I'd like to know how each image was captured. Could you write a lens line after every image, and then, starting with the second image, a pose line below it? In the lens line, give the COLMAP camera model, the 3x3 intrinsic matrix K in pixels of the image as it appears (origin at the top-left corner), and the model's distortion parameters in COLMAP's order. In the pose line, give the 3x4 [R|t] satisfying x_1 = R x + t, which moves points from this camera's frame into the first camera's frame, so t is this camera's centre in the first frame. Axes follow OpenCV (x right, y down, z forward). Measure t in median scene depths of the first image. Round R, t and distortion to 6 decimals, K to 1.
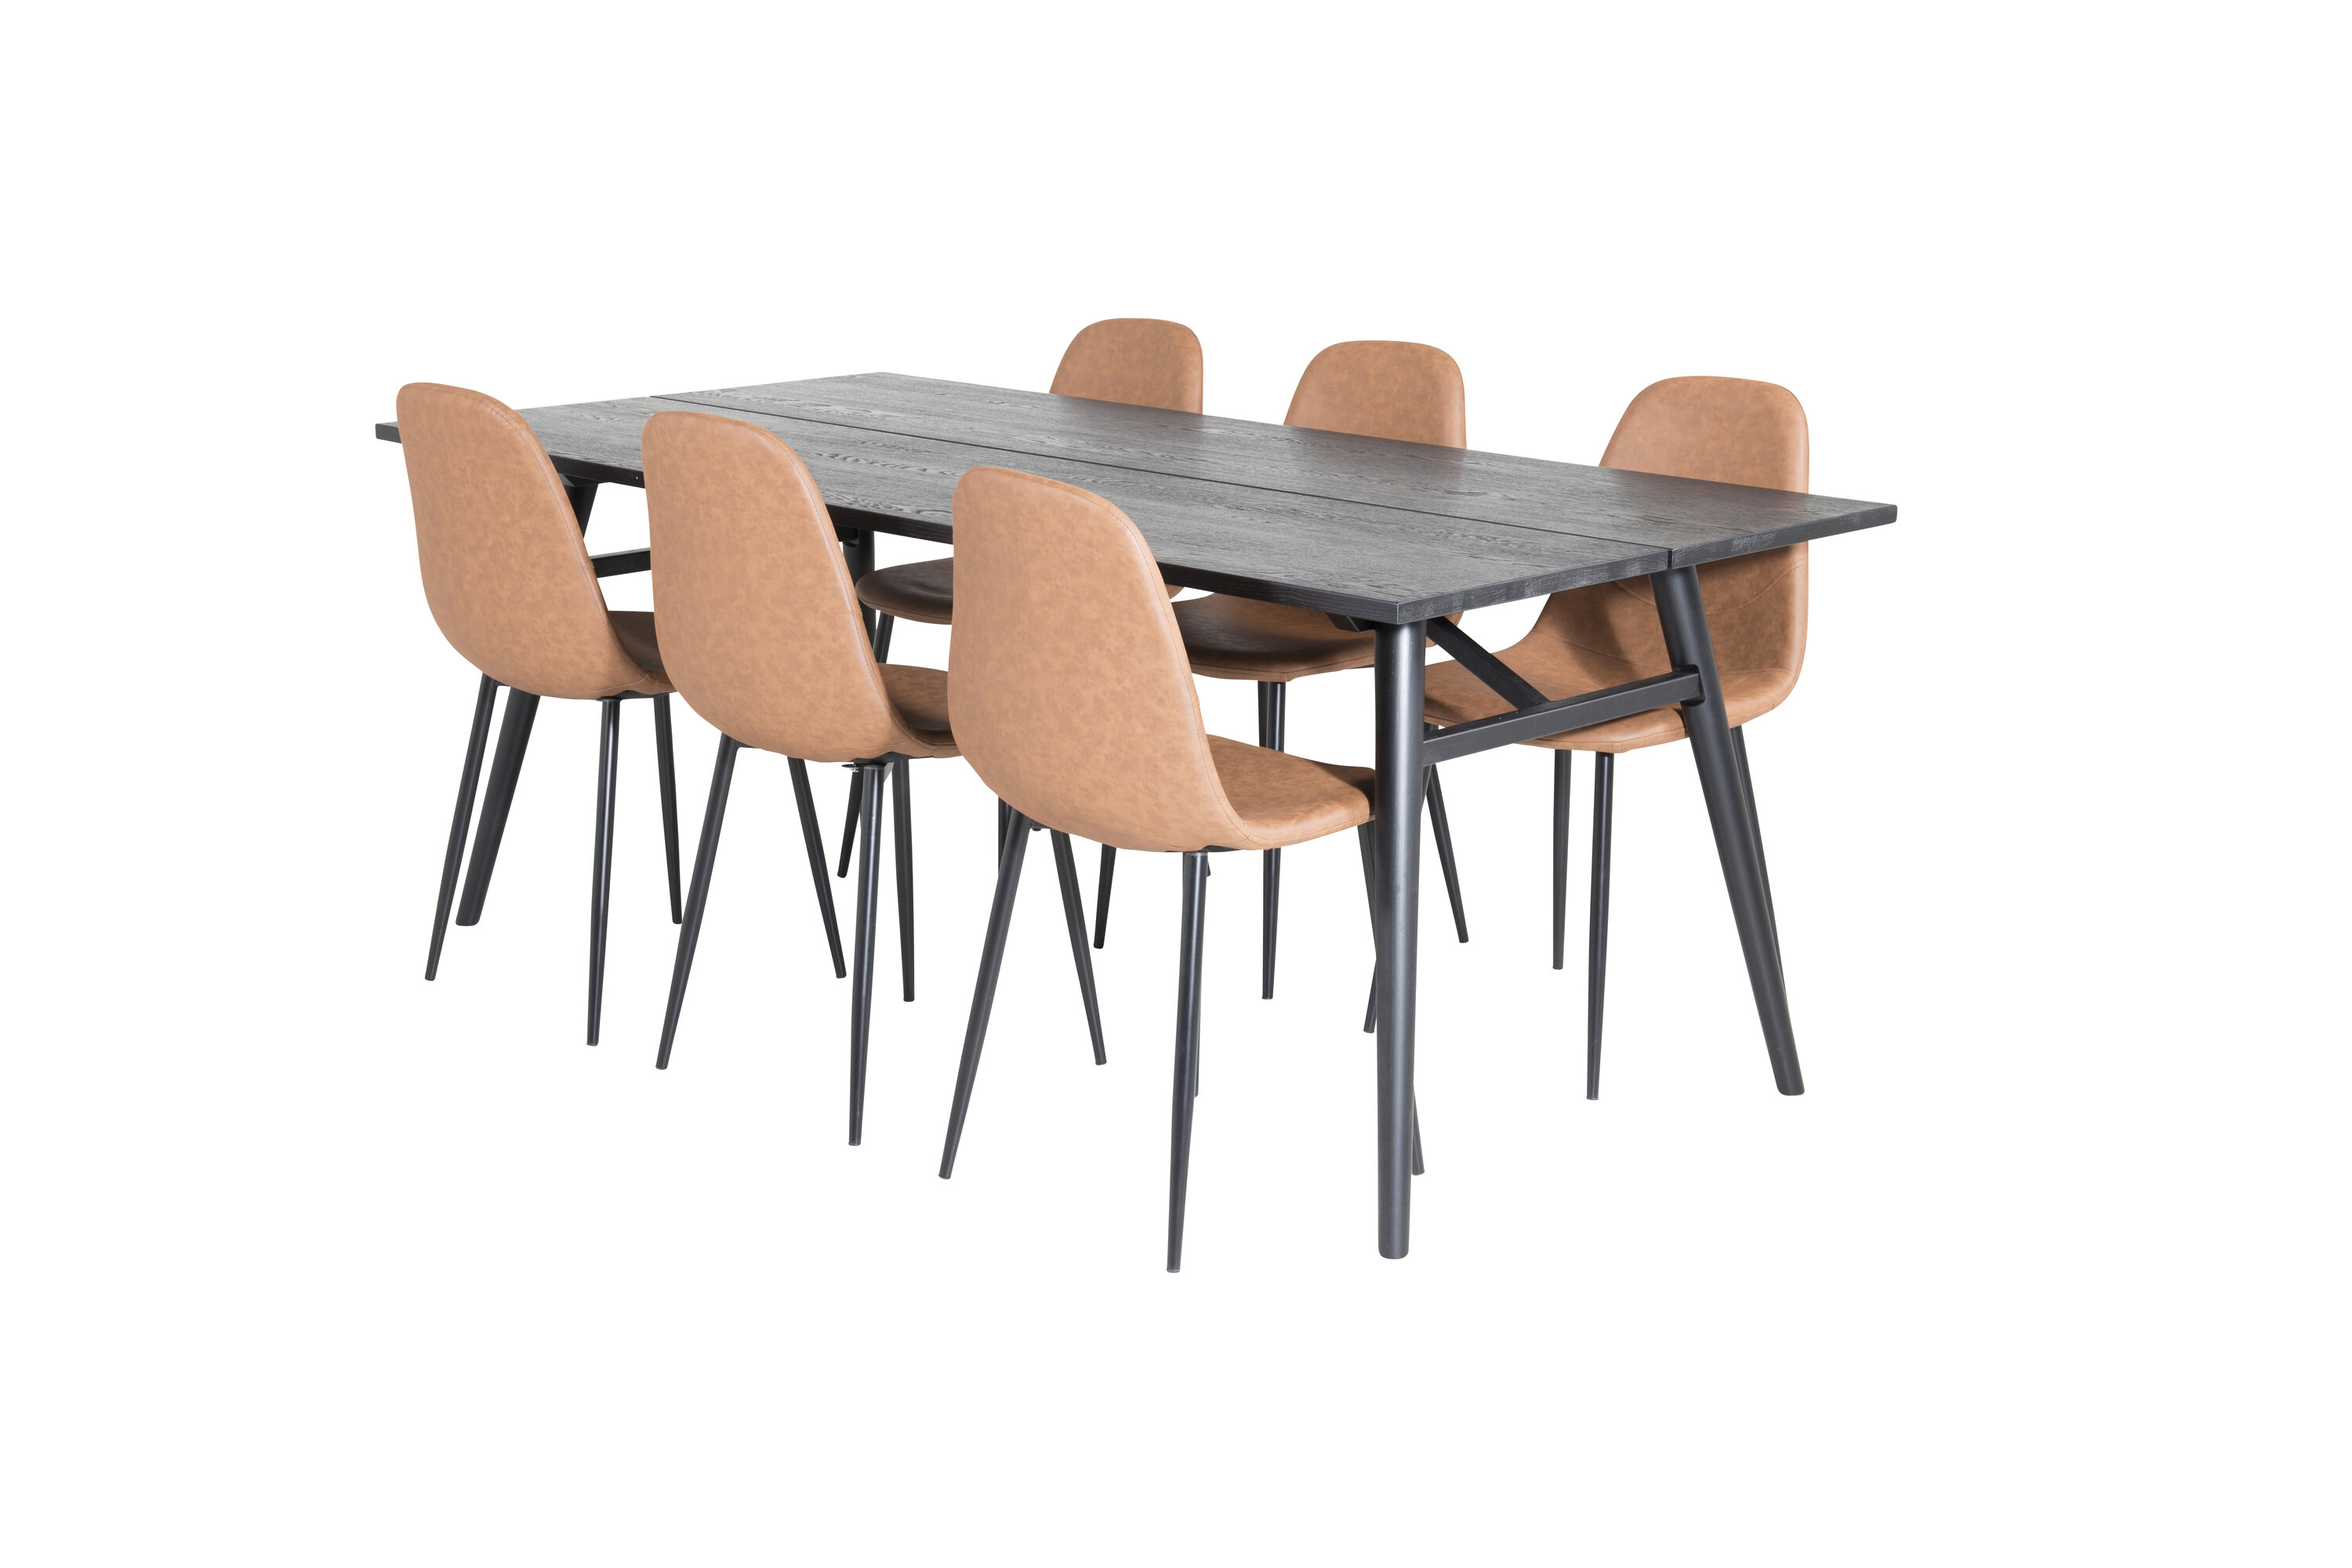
lens RADIAL K [[3221.9, 0, 1177.7], [0, 3221.9, 774.9], [0, 0, 1]] dist [-0.024375, 0.000000]
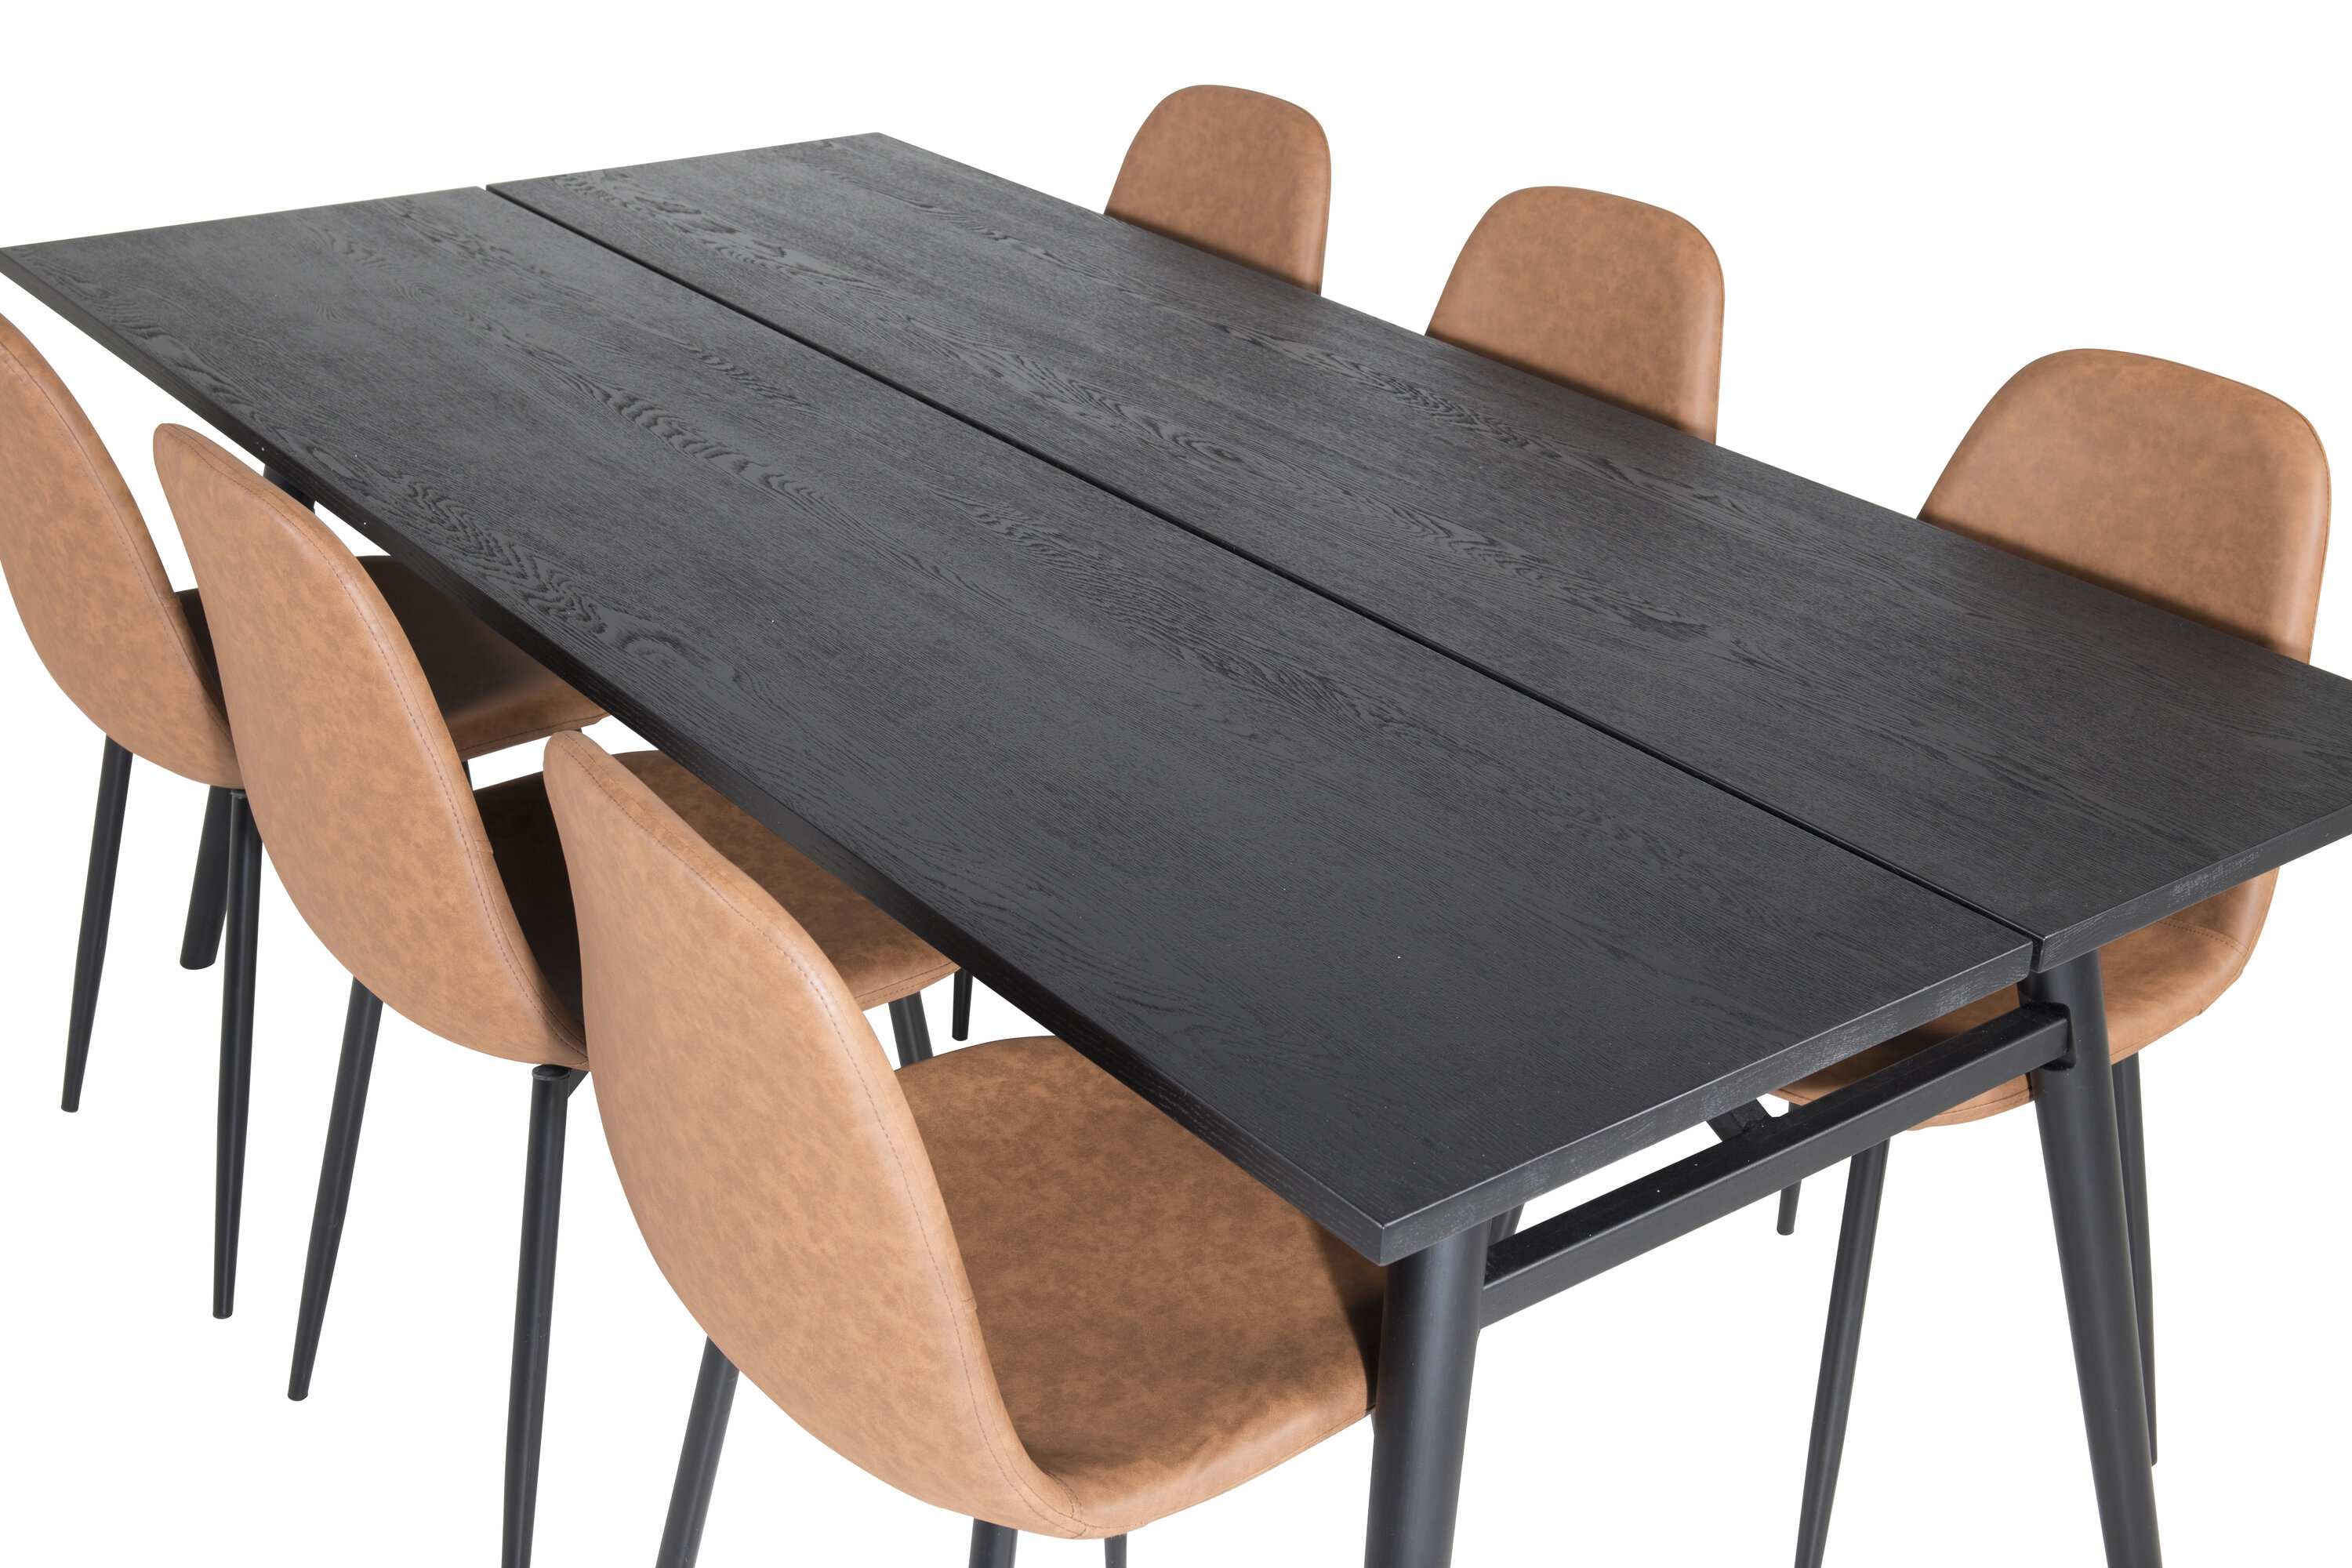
lens RADIAL K [[2924.5, 0, 1173.3], [0, 2924.5, 778.0], [0, 0, 1]] dist [-0.002972, 0.000000]
pose [[0.989842, 0.083763, -0.114880, 0.064463], [-0.059501, 0.977915, 0.200356, -0.152520], [0.129125, -0.191485, 0.972965, 0.495952]]
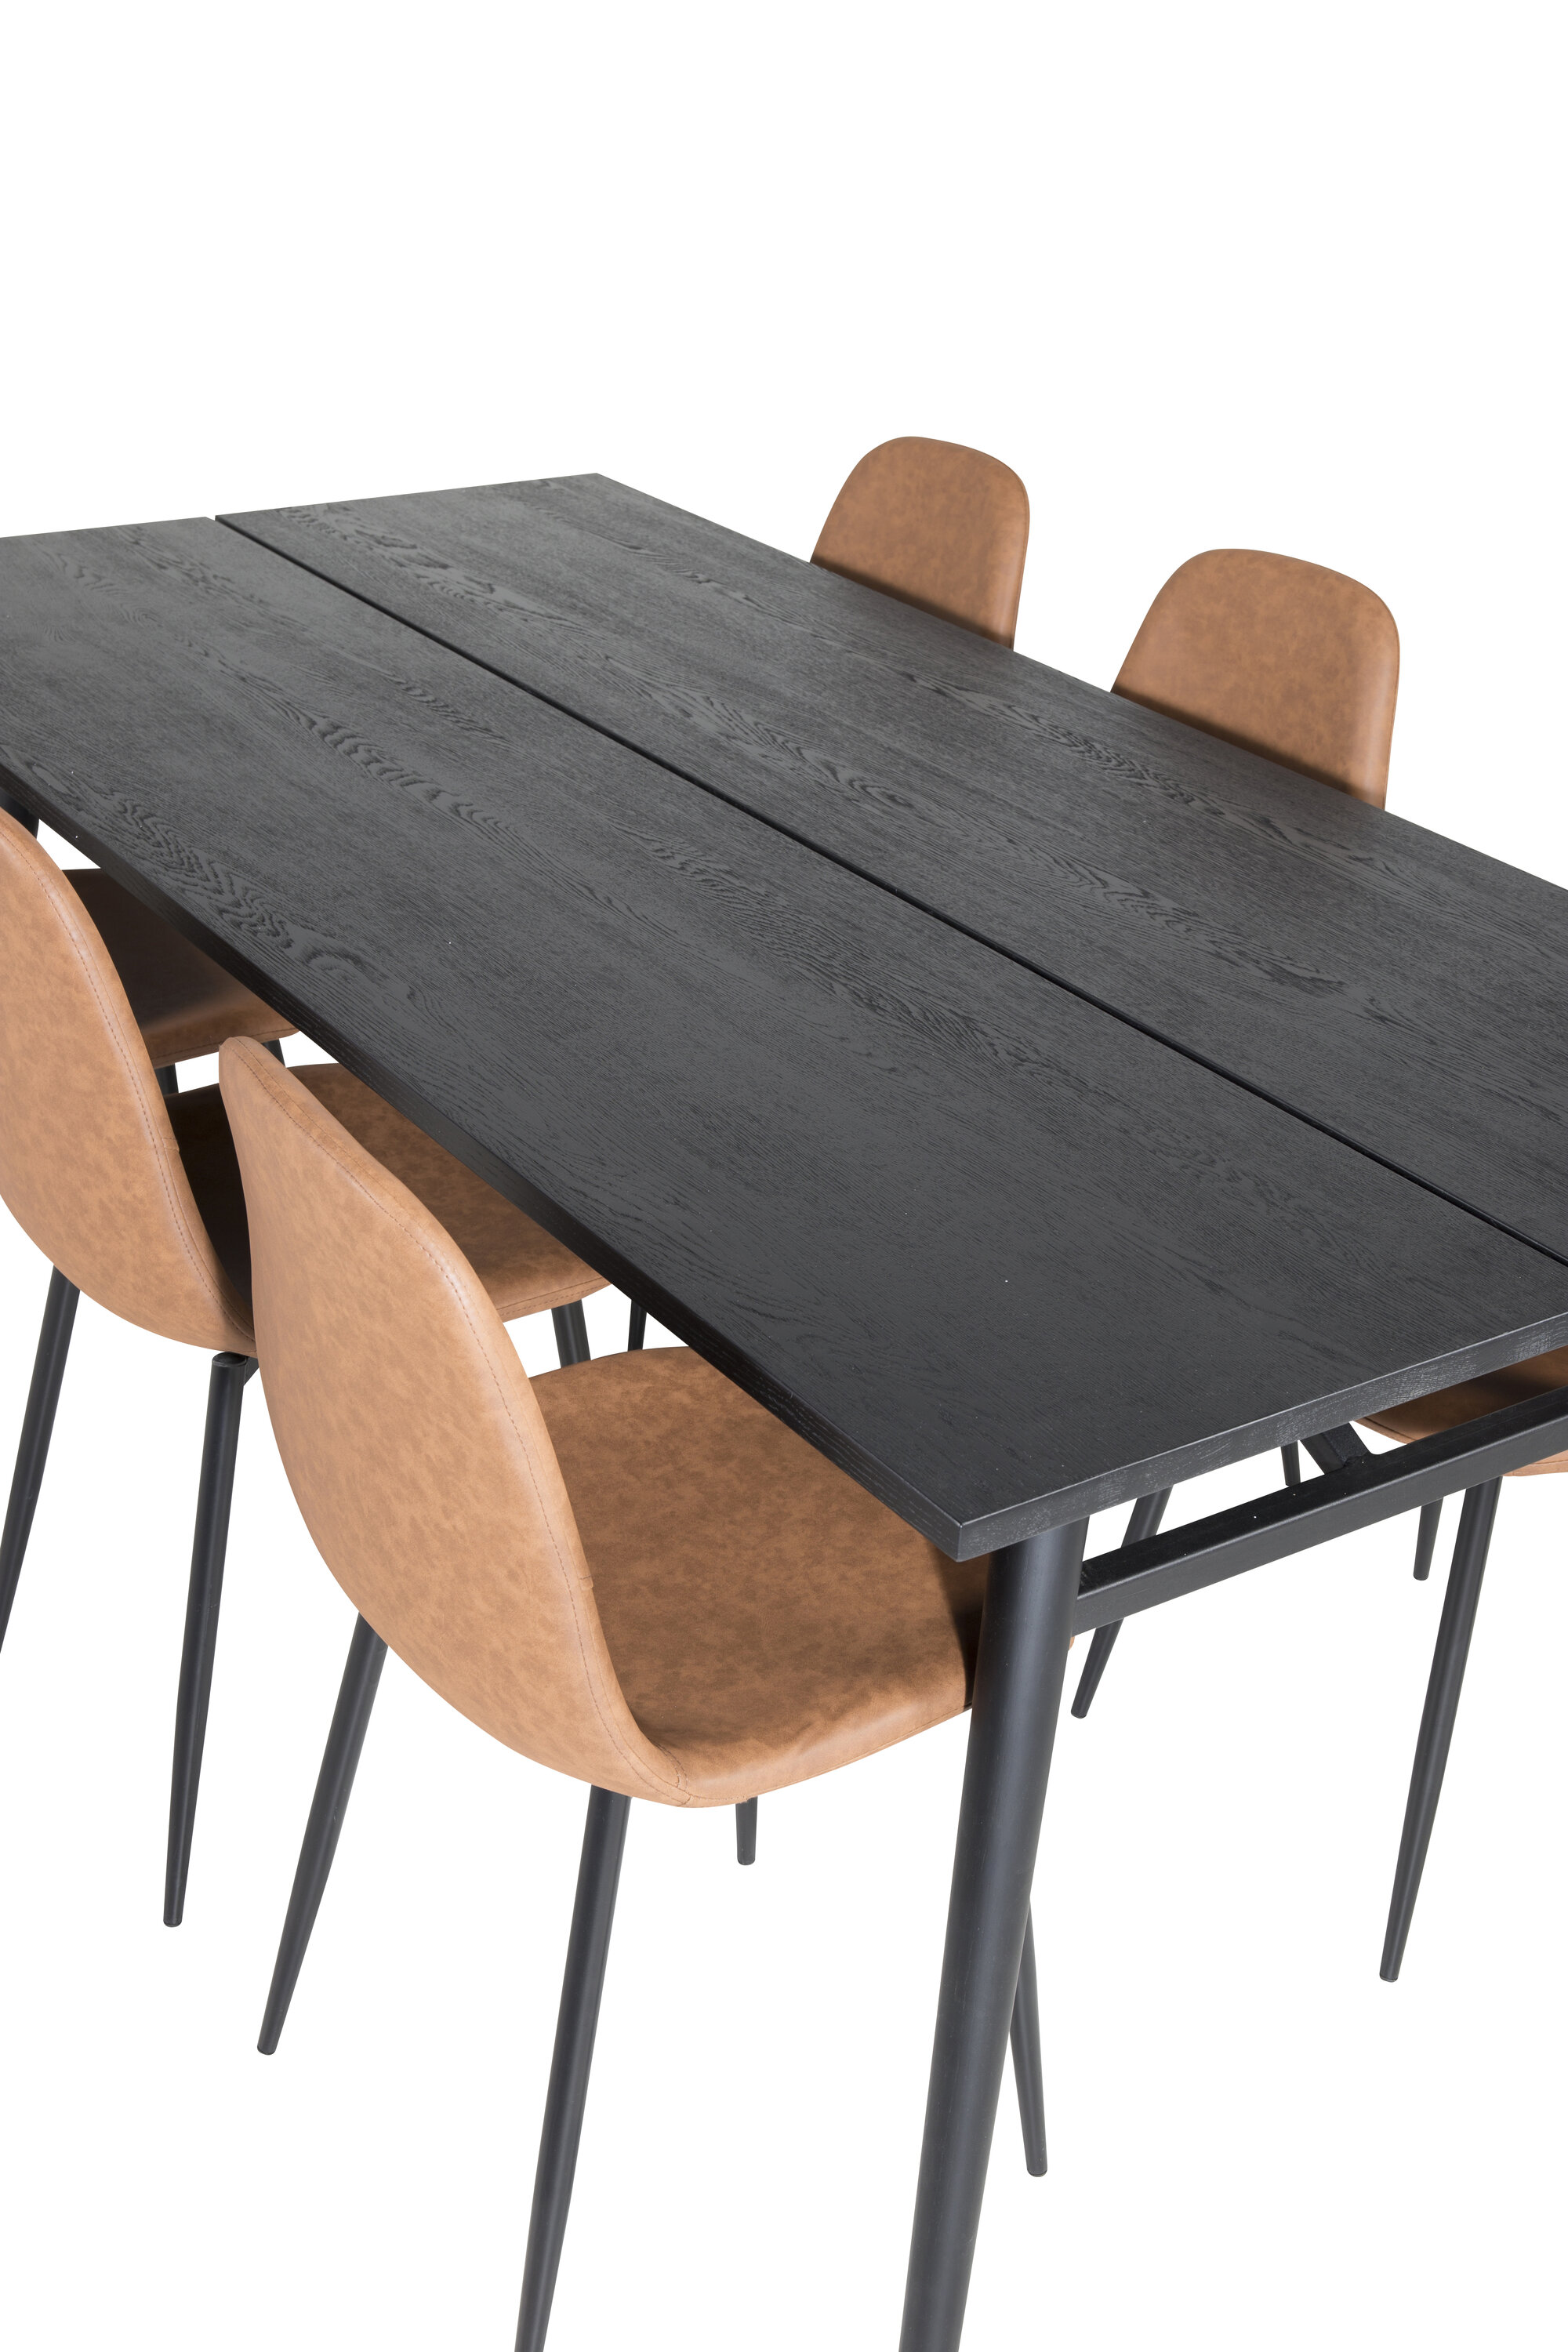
lens RADIAL K [[2924.5, 0, 736.8], [0, 2924.5, 1219.5], [0, 0, 1]] dist [-0.002972, 0.000000]
pose [[0.977019, 0.130997, -0.168149, 0.081909], [-0.088697, 0.967179, 0.238114, -0.156439], [0.193823, -0.217728, 0.956571, 0.473691]]
